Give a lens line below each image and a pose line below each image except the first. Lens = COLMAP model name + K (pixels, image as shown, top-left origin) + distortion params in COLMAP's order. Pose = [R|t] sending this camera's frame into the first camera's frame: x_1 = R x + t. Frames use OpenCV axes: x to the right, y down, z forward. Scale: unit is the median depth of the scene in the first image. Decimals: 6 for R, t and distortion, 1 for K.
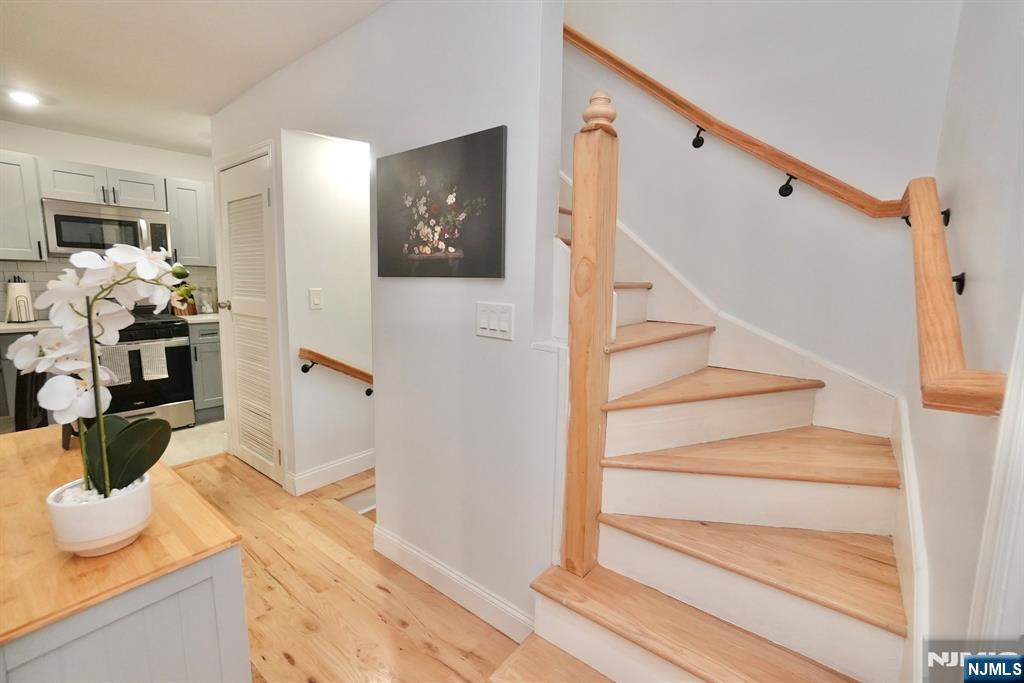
lens RADIAL K [[448.6, 0, 505.5], [0, 448.6, 338.3], [0, 0, 1]] dist [-0.013020, 0.002595]
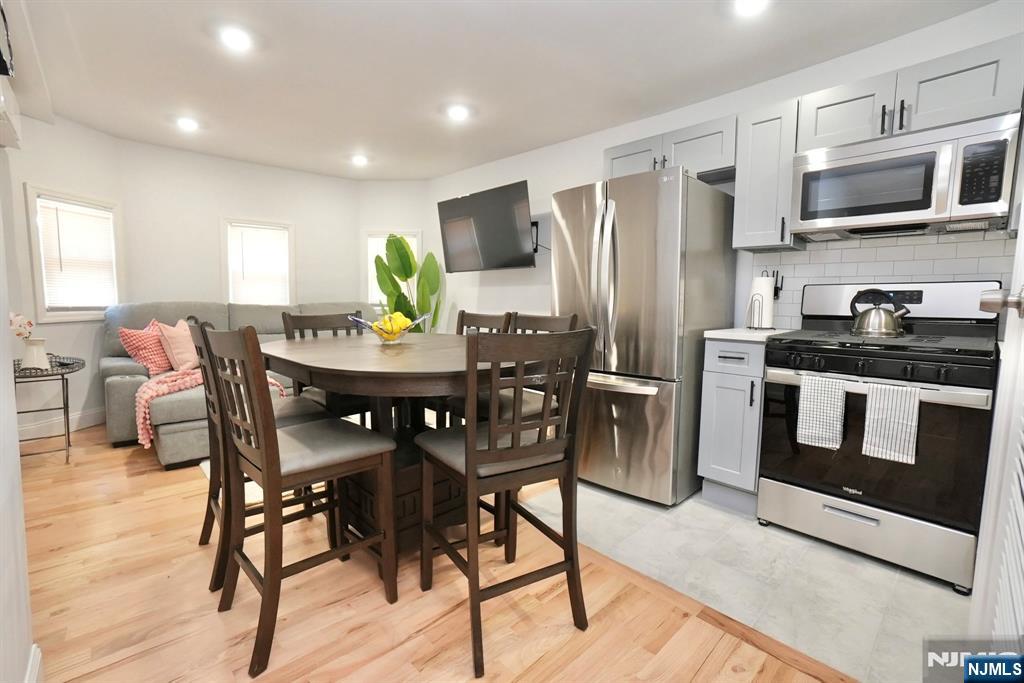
lens RADIAL K [[448.6, 0, 504.9], [0, 448.6, 341.6], [0, 0, 1]] dist [-0.013020, 0.002595]
pose [[-0.138468, 0.073821, -0.987612, -0.290661], [-0.148086, 0.984464, 0.094348, -0.026730], [0.979233, 0.159316, -0.125385, 0.750793]]
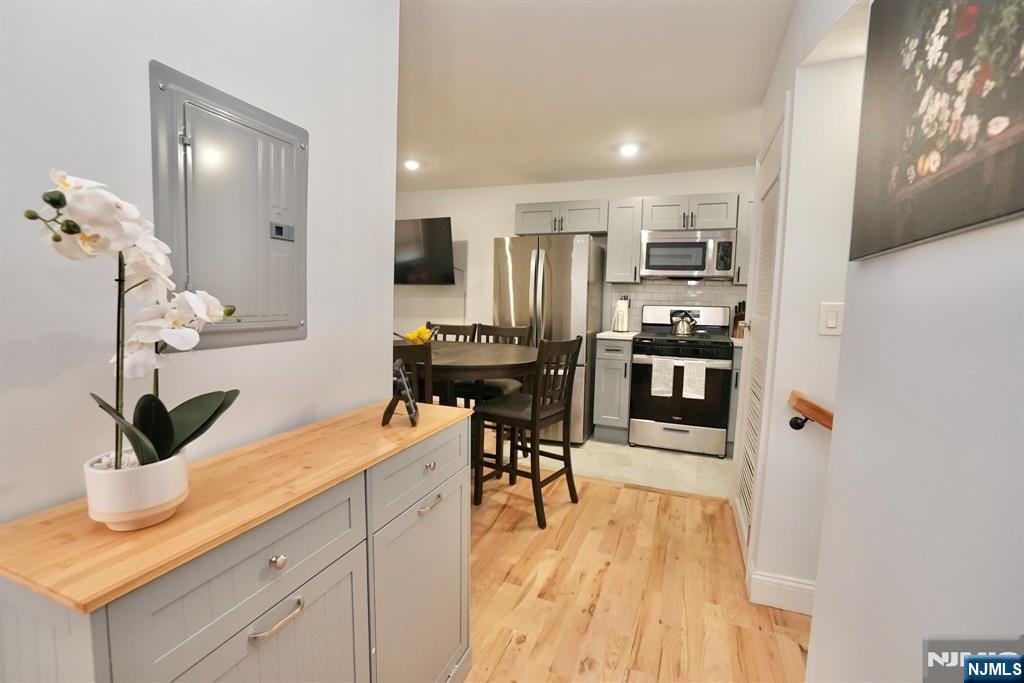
lens RADIAL K [[448.6, 0, 506.7], [0, 448.6, 342.3], [0, 0, 1]] dist [-0.013020, 0.002595]
pose [[0.282545, 0.080843, -0.955841, 0.045643], [-0.146241, 0.988425, 0.040370, -0.013132], [0.948041, 0.128377, 0.291097, 0.367249]]
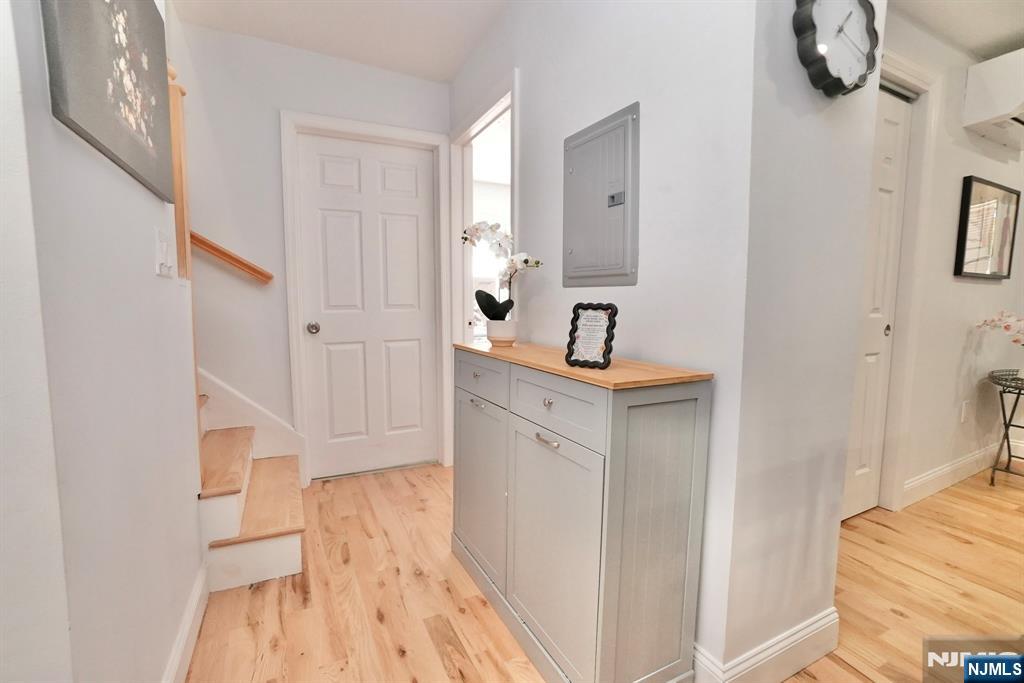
lens RADIAL K [[448.6, 0, 508.6], [0, 448.6, 344.2], [0, 0, 1]] dist [-0.013020, 0.002595]
pose [[-0.906620, -0.062858, 0.417239, -0.493881], [0.032345, 0.975579, 0.217255, -0.018278], [-0.420706, 0.210463, -0.882446, 0.802084]]
